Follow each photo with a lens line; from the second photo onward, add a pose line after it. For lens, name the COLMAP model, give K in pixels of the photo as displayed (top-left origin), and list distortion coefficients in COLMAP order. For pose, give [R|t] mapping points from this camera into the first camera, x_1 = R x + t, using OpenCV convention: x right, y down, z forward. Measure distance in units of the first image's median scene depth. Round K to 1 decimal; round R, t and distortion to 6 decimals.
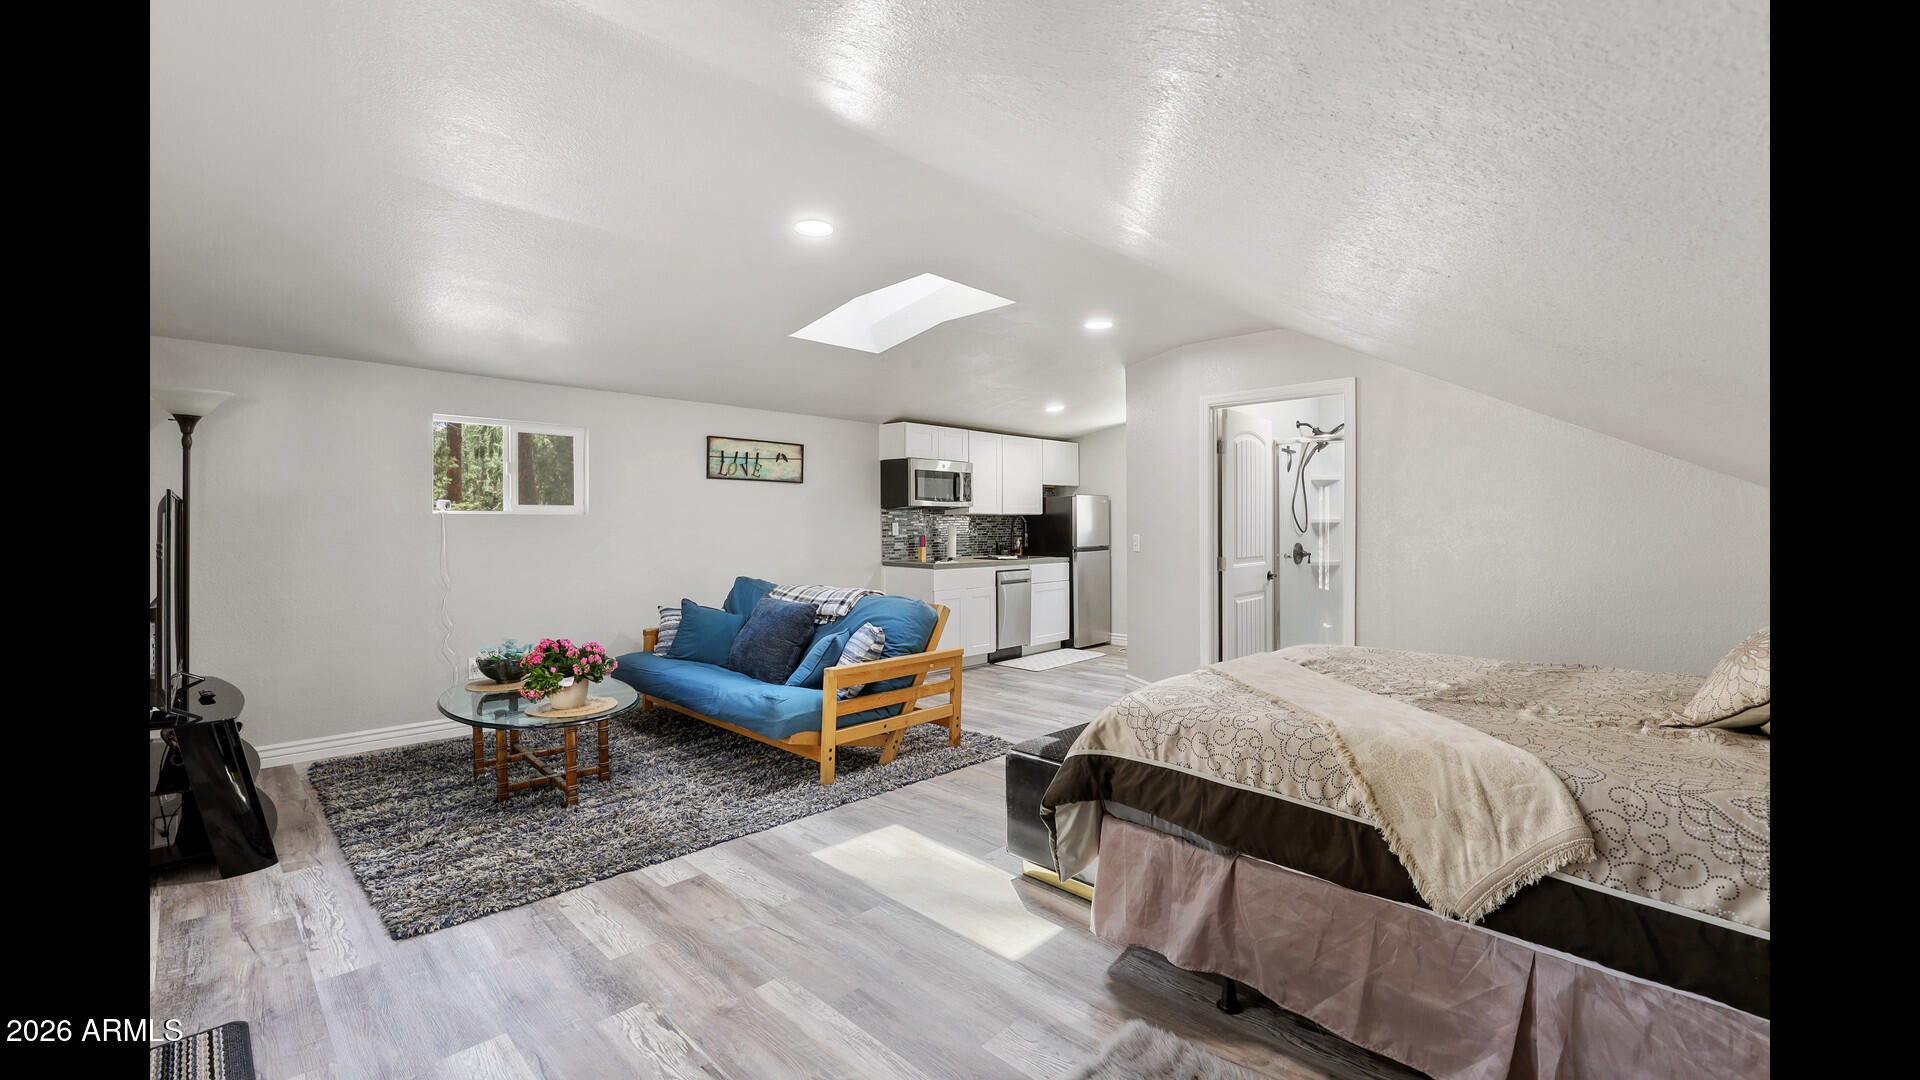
lens RADIAL K [[782.1, 0, 959.5], [0, 782.1, 538.0], [0, 0, 1]] dist [-0.014943, -0.000344]
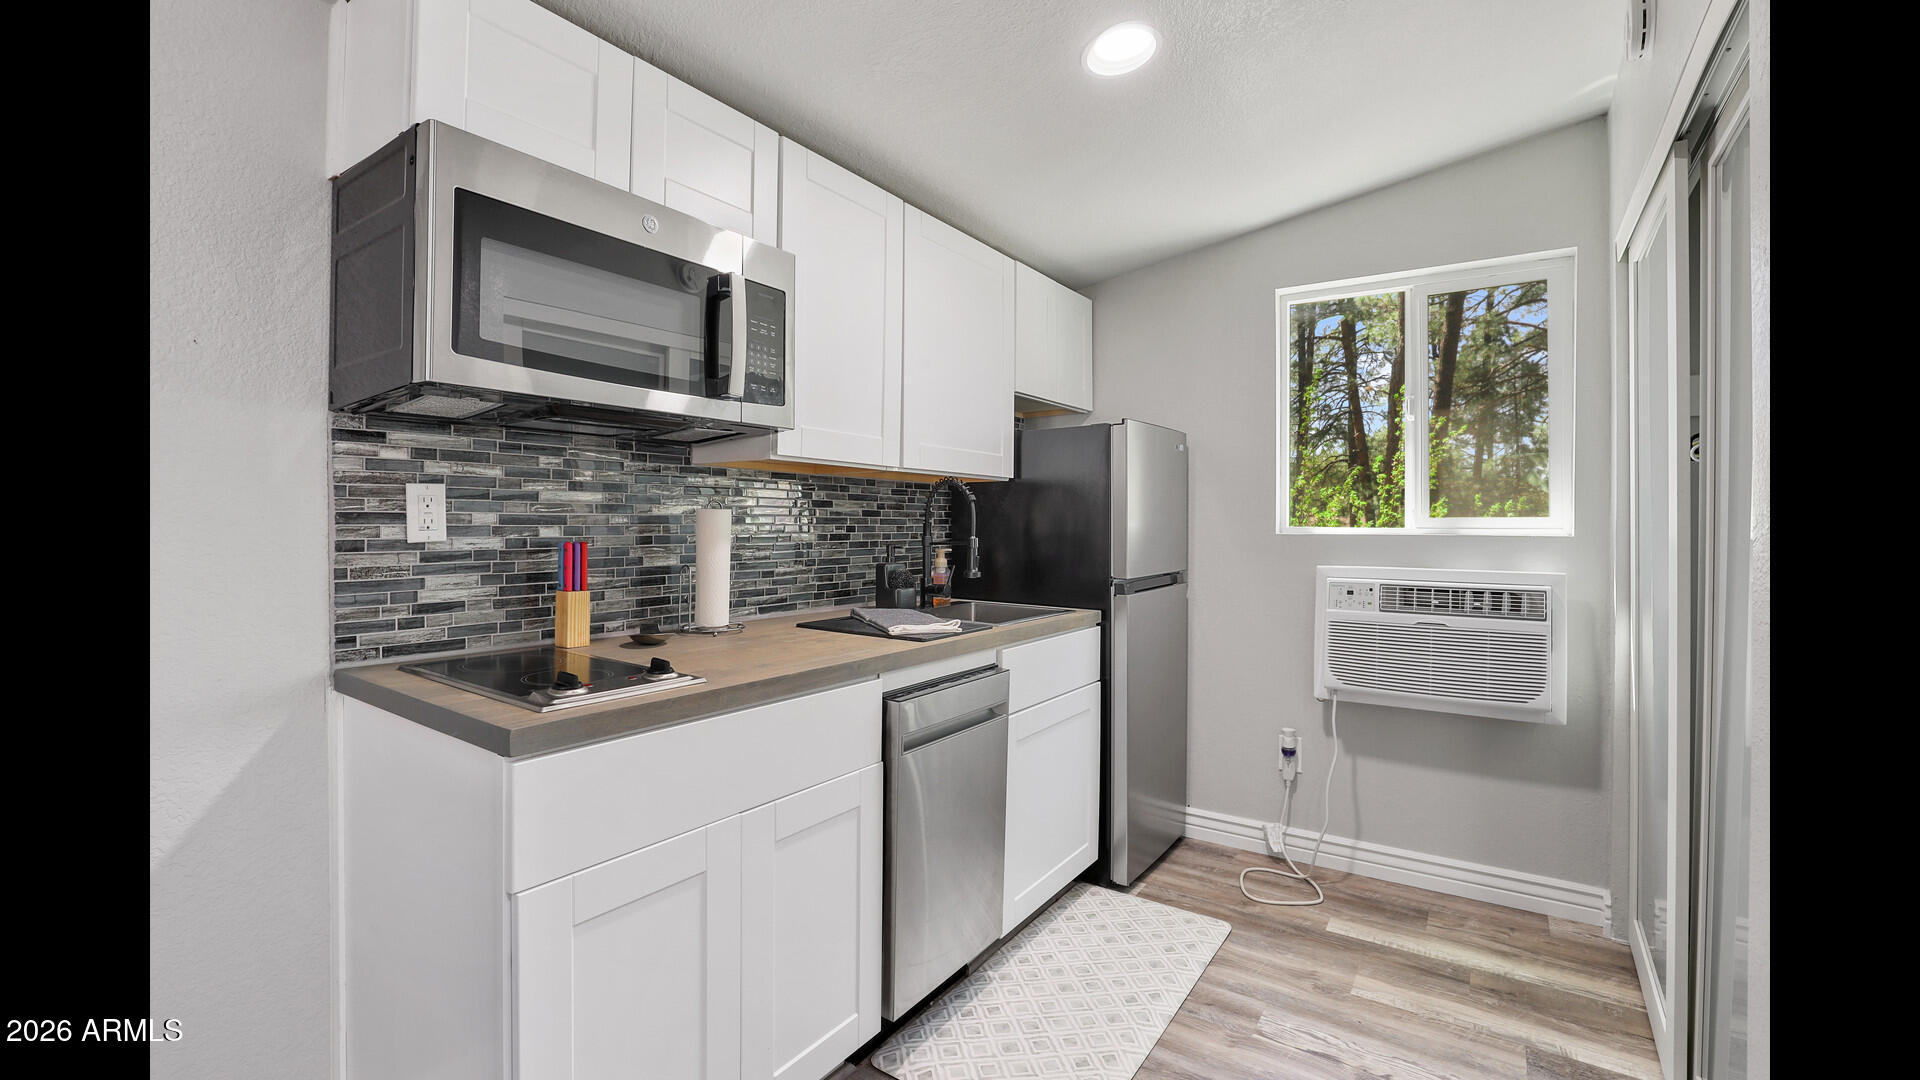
lens RADIAL K [[779.6, 0, 959.0], [0, 779.6, 533.4], [0, 0, 1]] dist [-0.002309, -0.000038]
pose [[0.984731, 0.011908, 0.173673, 0.025970], [-0.011630, 0.999929, -0.002619, -0.006559], [-0.173692, 0.000559, 0.984800, 0.721018]]
